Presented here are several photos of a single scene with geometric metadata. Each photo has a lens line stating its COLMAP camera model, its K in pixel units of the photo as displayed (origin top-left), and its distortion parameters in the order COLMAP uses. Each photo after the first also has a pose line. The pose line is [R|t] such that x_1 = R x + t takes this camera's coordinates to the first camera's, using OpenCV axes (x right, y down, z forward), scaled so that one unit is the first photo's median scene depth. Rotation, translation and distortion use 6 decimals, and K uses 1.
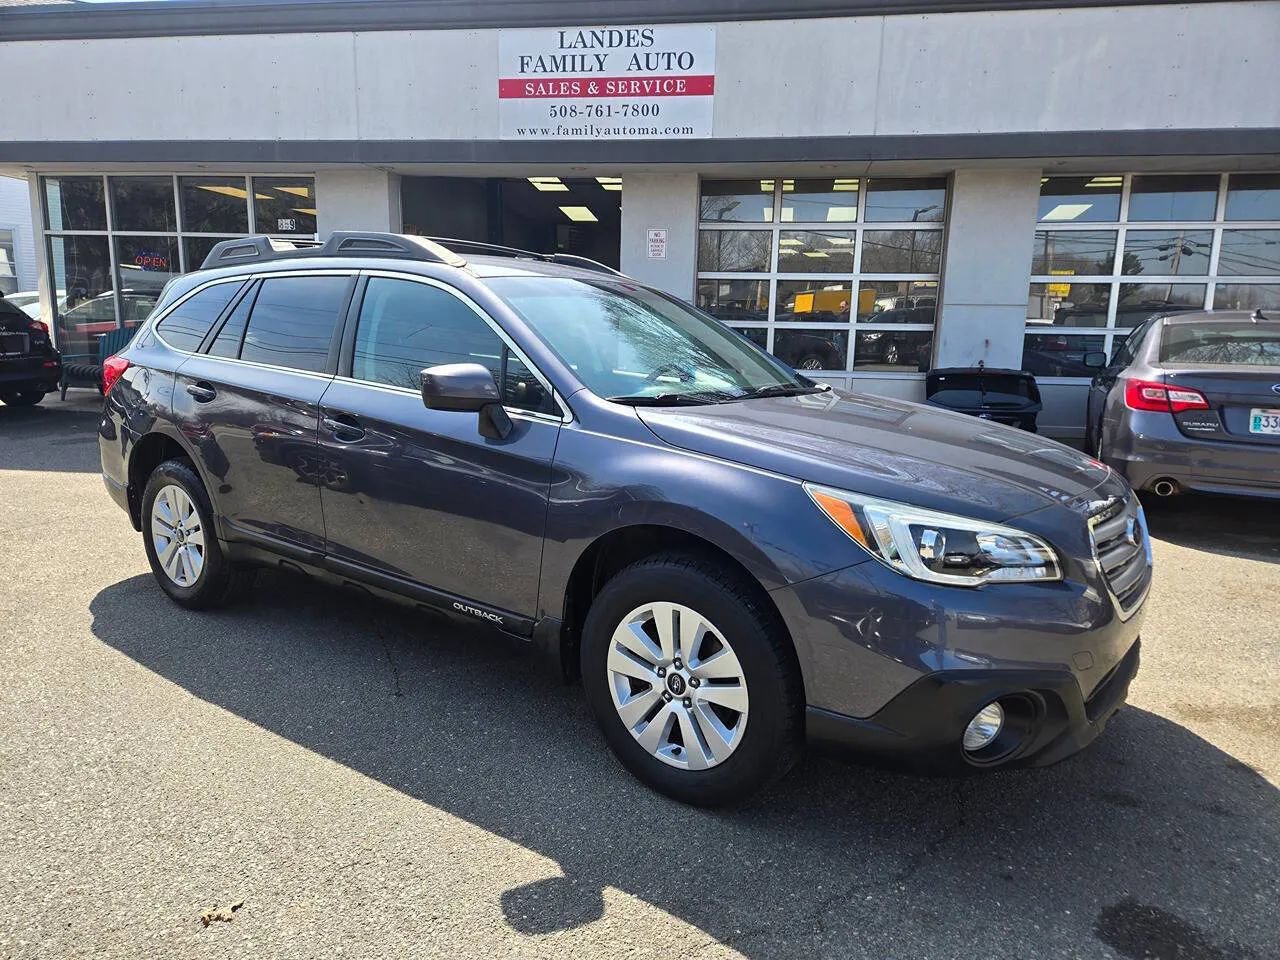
lens RADIAL K [[850.3, 0, 646.1], [0, 850.3, 468.4], [0, 0, 1]] dist [0.071052, -0.058111]
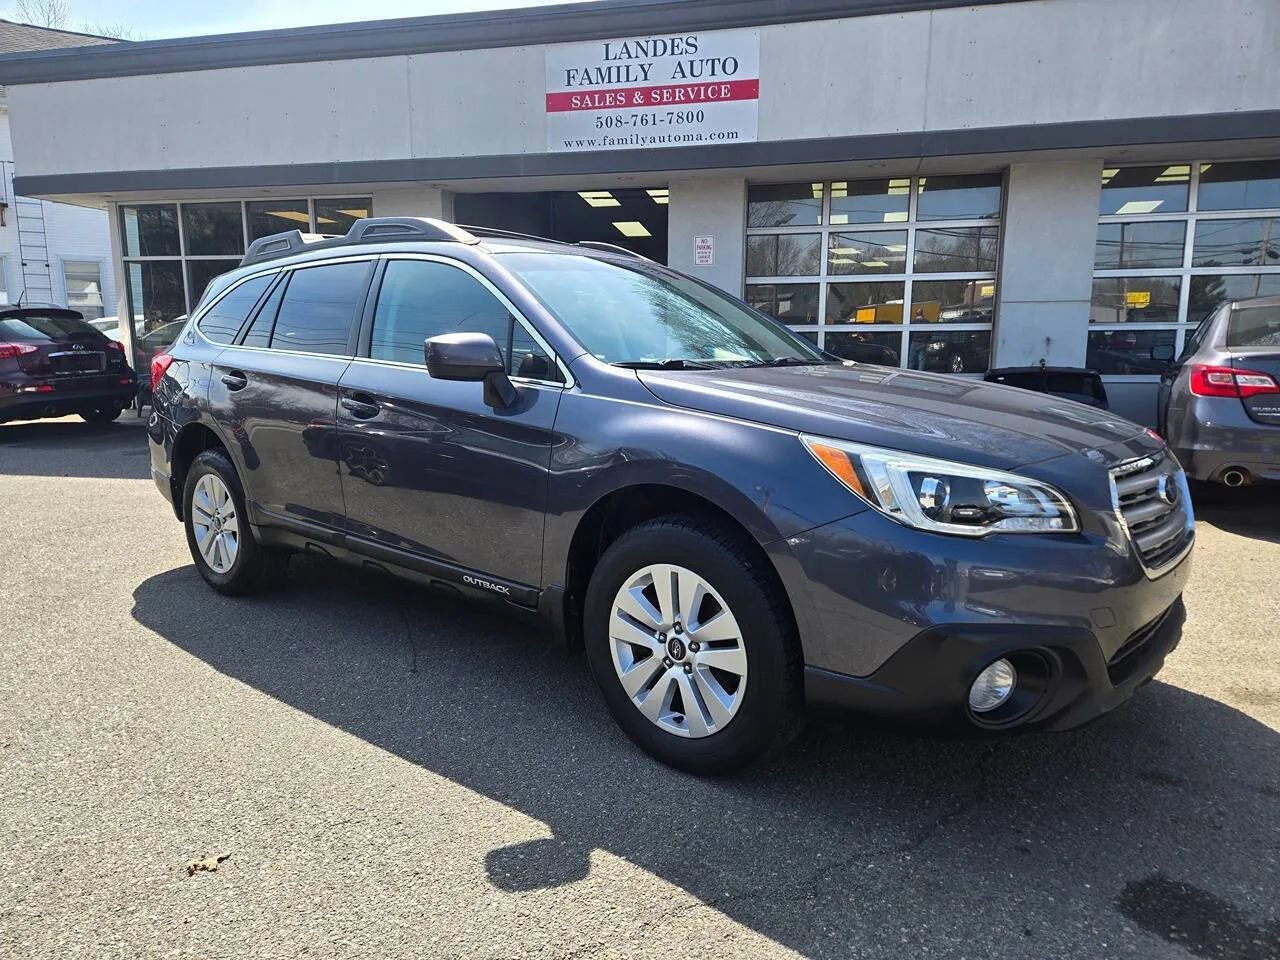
lens RADIAL K [[850.3, 0, 646.1], [0, 850.3, 468.4], [0, 0, 1]] dist [0.071052, -0.058111]
pose [[0.997111, -0.011179, -0.075125, 0.049583], [0.009336, 0.999648, -0.024831, 0.046339], [0.075377, 0.024058, 0.996865, 0.017106]]
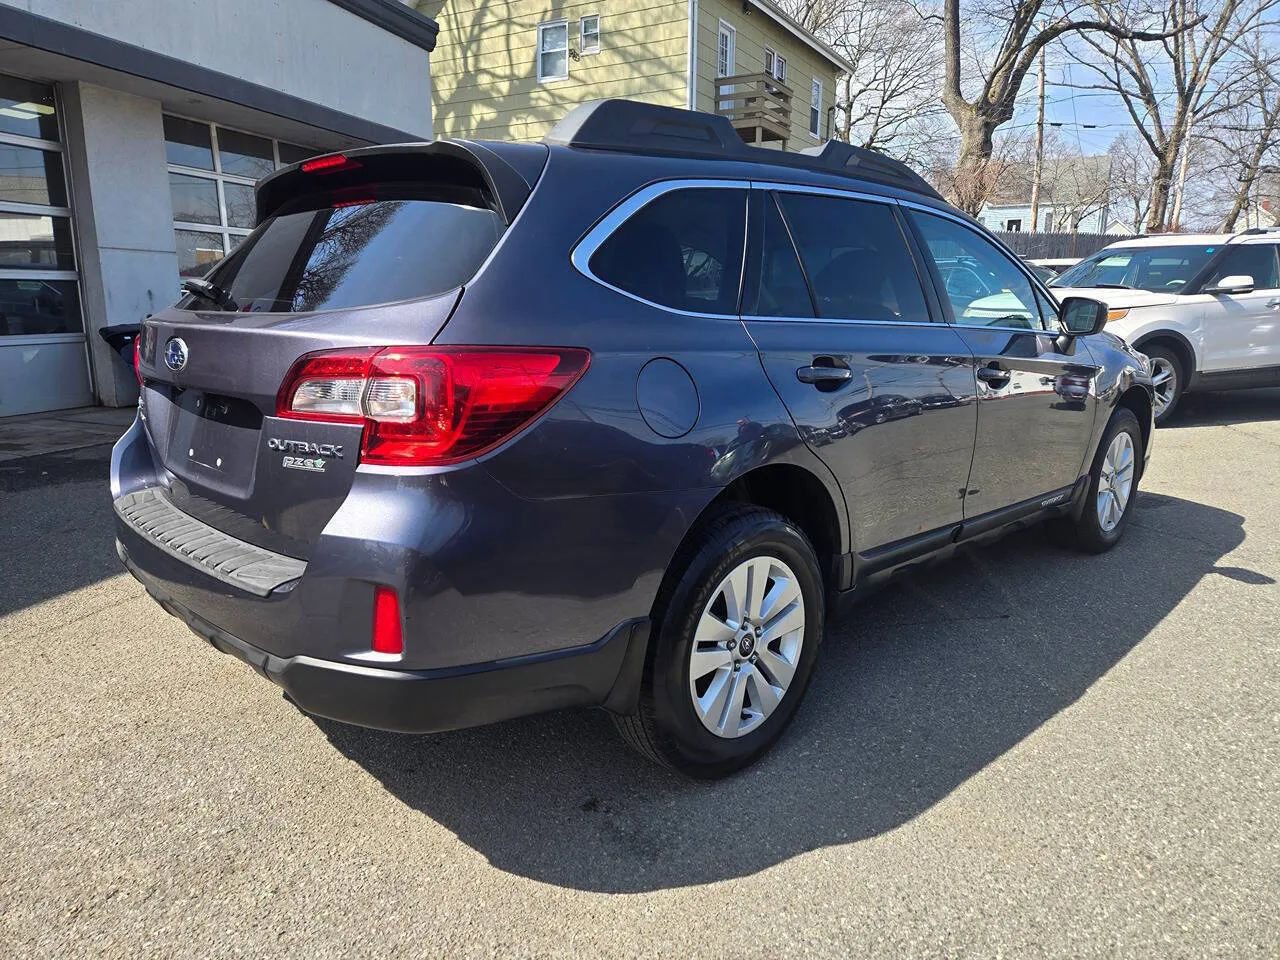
lens RADIAL K [[866.4, 0, 633.3], [0, 866.4, 459.1], [0, 0, 1]] dist [0.080487, -0.066930]
pose [[0.161823, -0.200397, 0.966258, -1.167410], [0.164482, 0.970944, 0.173822, -0.161970], [-0.973015, 0.130803, 0.190083, 1.032649]]
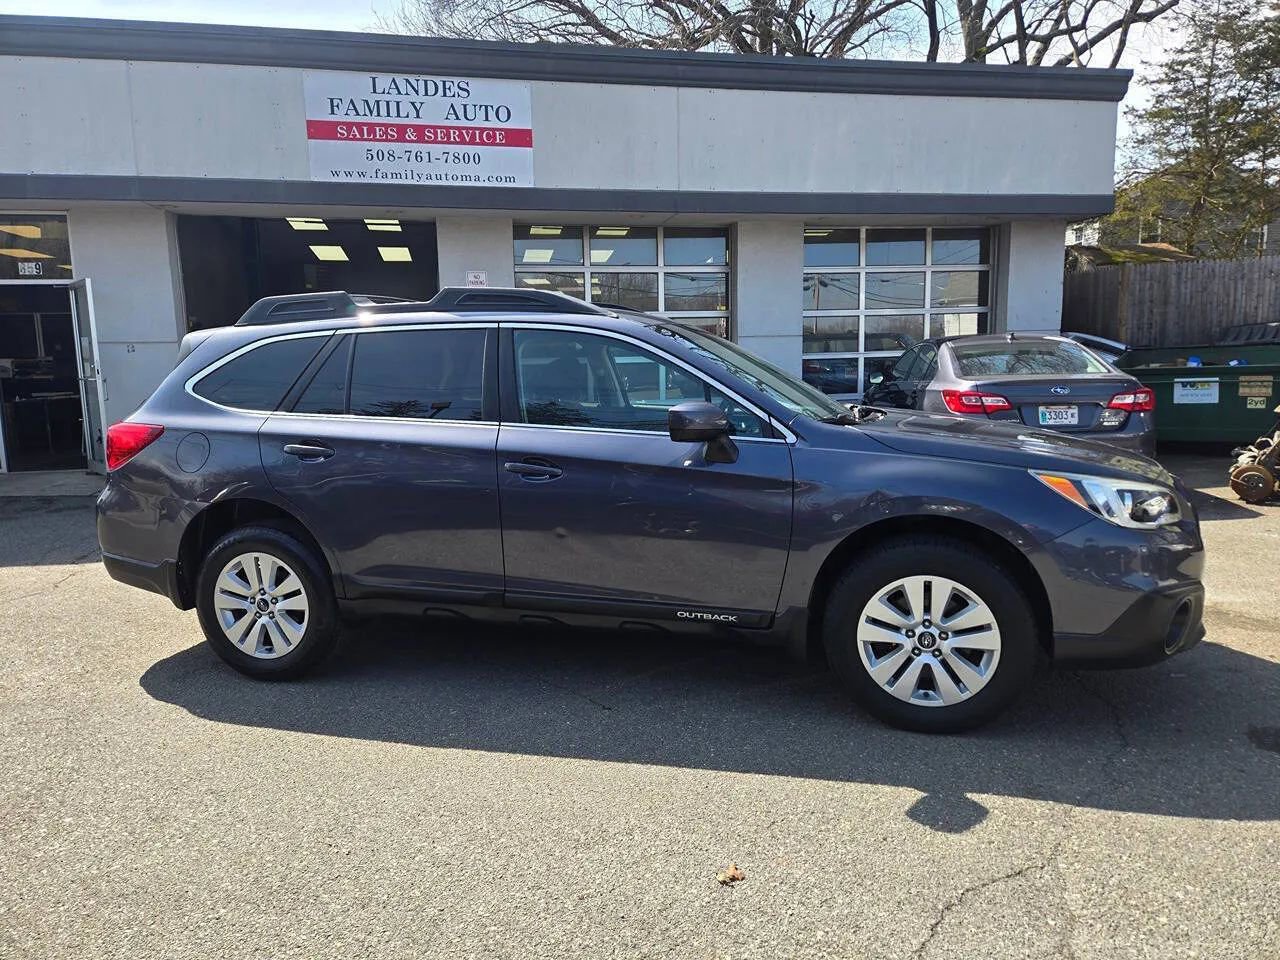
lens RADIAL K [[850.0, 0, 639.6], [0, 850.0, 465.3], [0, 0, 1]] dist [0.069204, -0.054472]
pose [[0.935013, -0.084695, 0.344351, -0.506732], [0.099588, 0.994695, -0.025762, -0.009436], [-0.340343, 0.058381, 0.938487, -0.039823]]
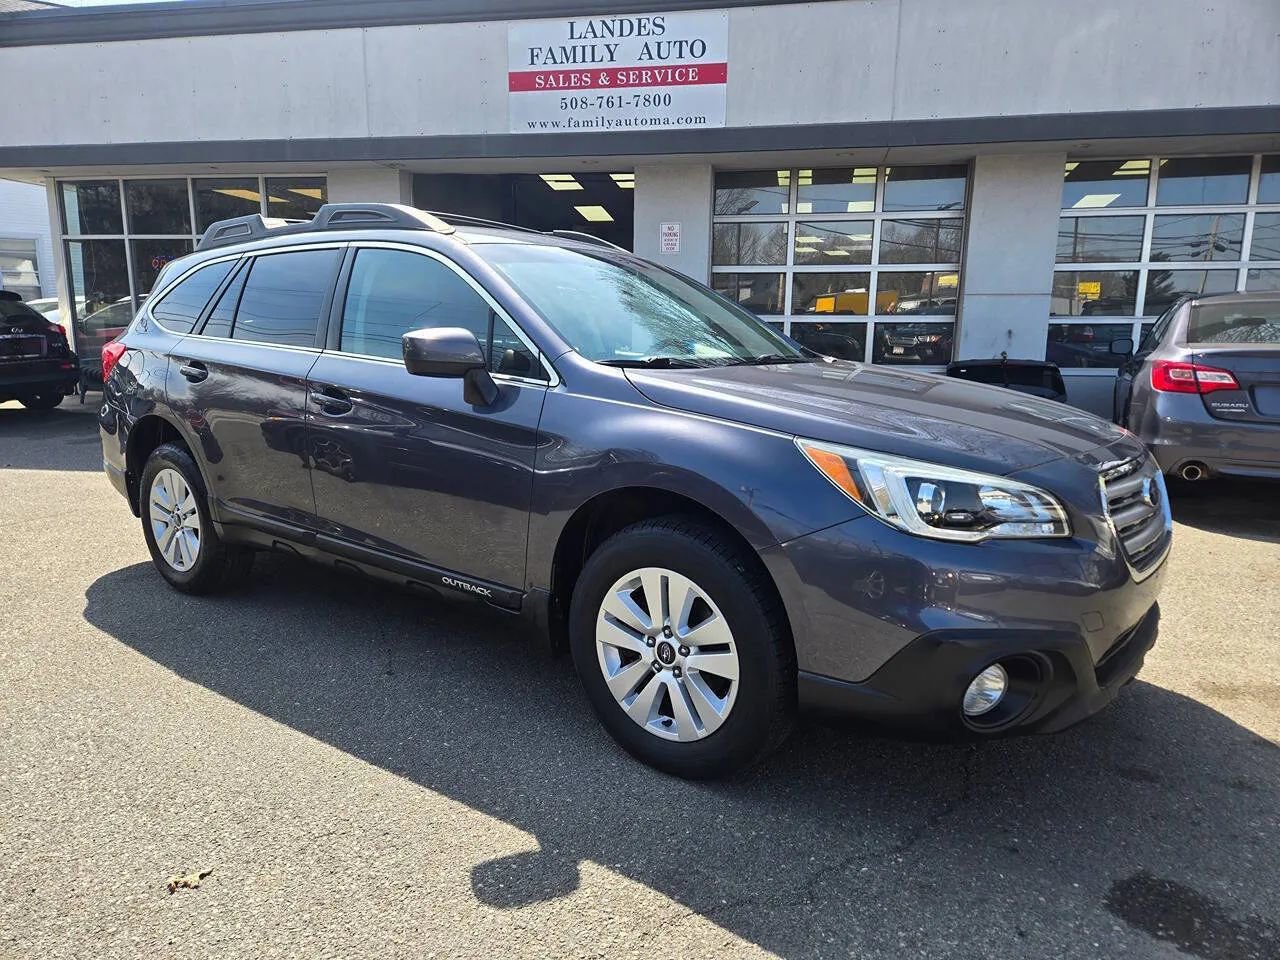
lens RADIAL K [[853.3, 0, 645.4], [0, 853.3, 483.0], [0, 0, 1]] dist [0.068603, -0.057188]
pose [[0.999583, -0.007688, -0.027831, 0.026387], [0.007903, 0.999940, 0.007609, 0.035048], [0.027771, -0.007826, 0.999584, 0.025534]]
